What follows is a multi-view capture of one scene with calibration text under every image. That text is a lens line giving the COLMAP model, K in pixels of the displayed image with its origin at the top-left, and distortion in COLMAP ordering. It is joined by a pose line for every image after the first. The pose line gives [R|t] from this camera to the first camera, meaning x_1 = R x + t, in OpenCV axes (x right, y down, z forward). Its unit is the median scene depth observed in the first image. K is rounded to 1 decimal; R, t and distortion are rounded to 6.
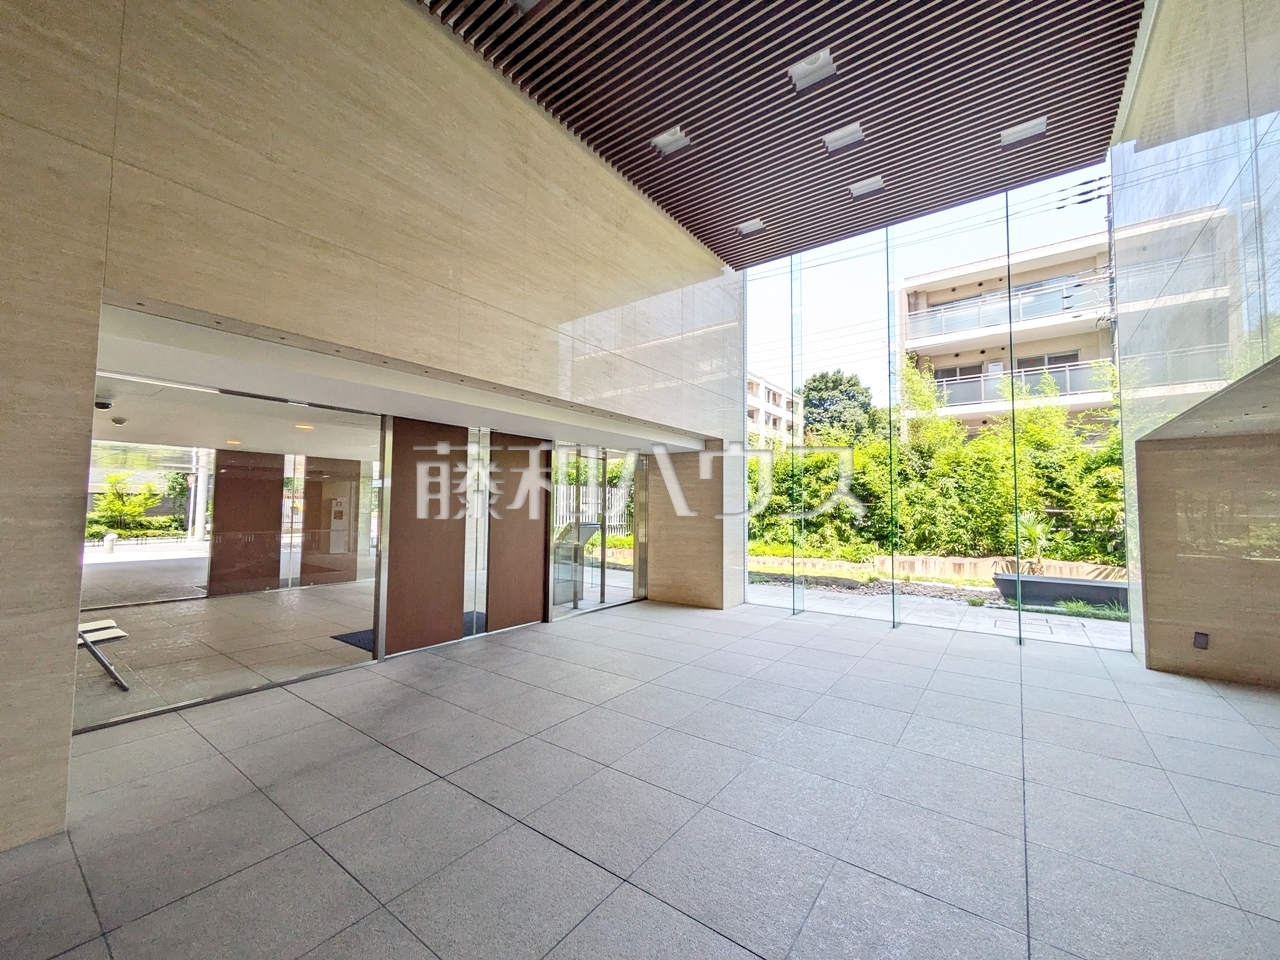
lens RADIAL K [[509.1, 0, 643.6], [0, 509.1, 482.1], [0, 0, 1]] dist [-0.002709, 0.003390]
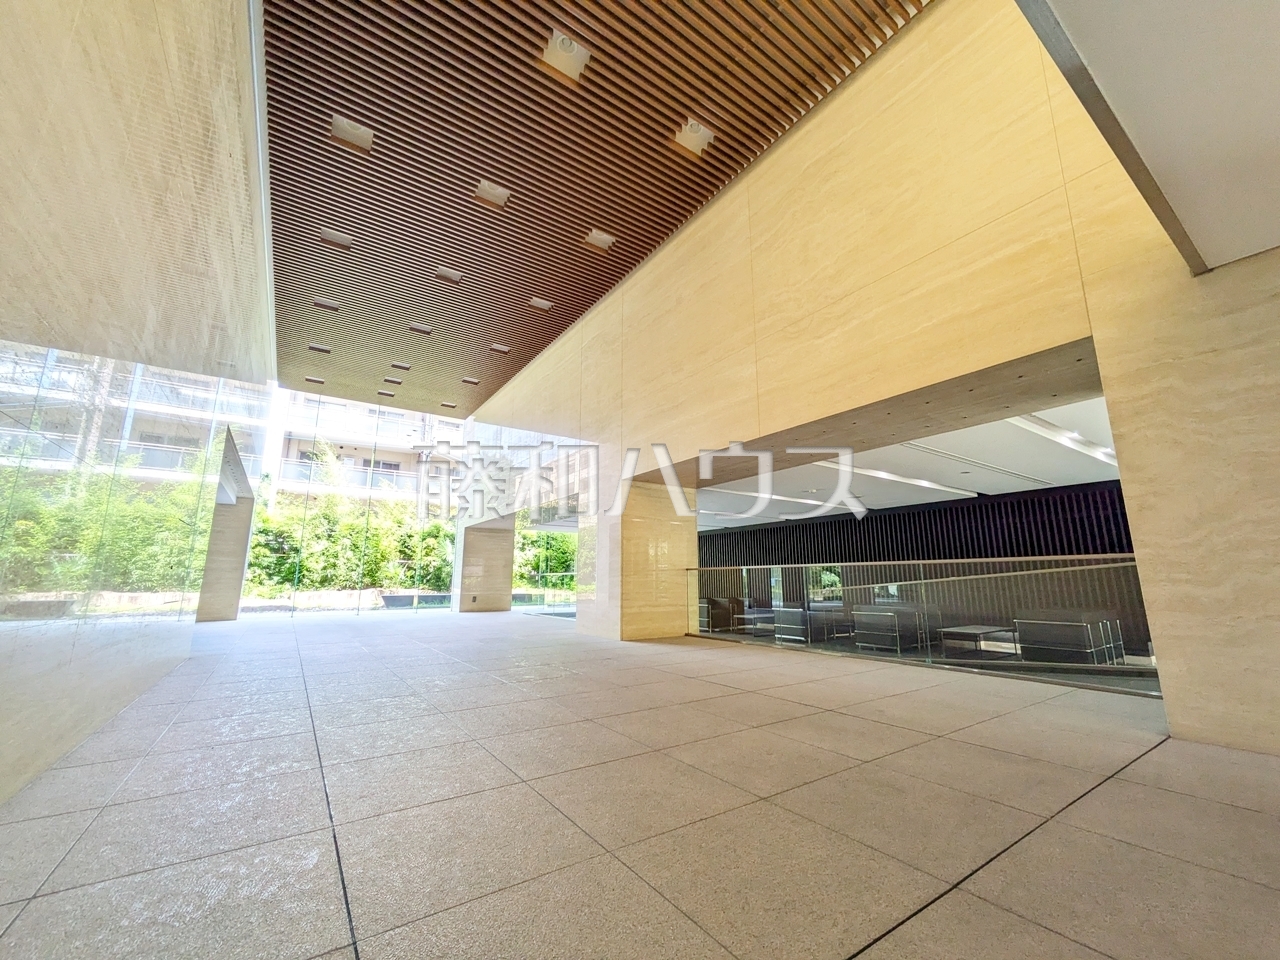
lens RADIAL K [[509.1, 0, 643.7], [0, 509.1, 480.5], [0, 0, 1]] dist [-0.002709, 0.003390]
pose [[0.327739, 0.175677, 0.928291, -0.580504], [-0.044370, 0.984338, -0.170619, 0.042412], [-0.943726, 0.014730, 0.330400, -0.362219]]
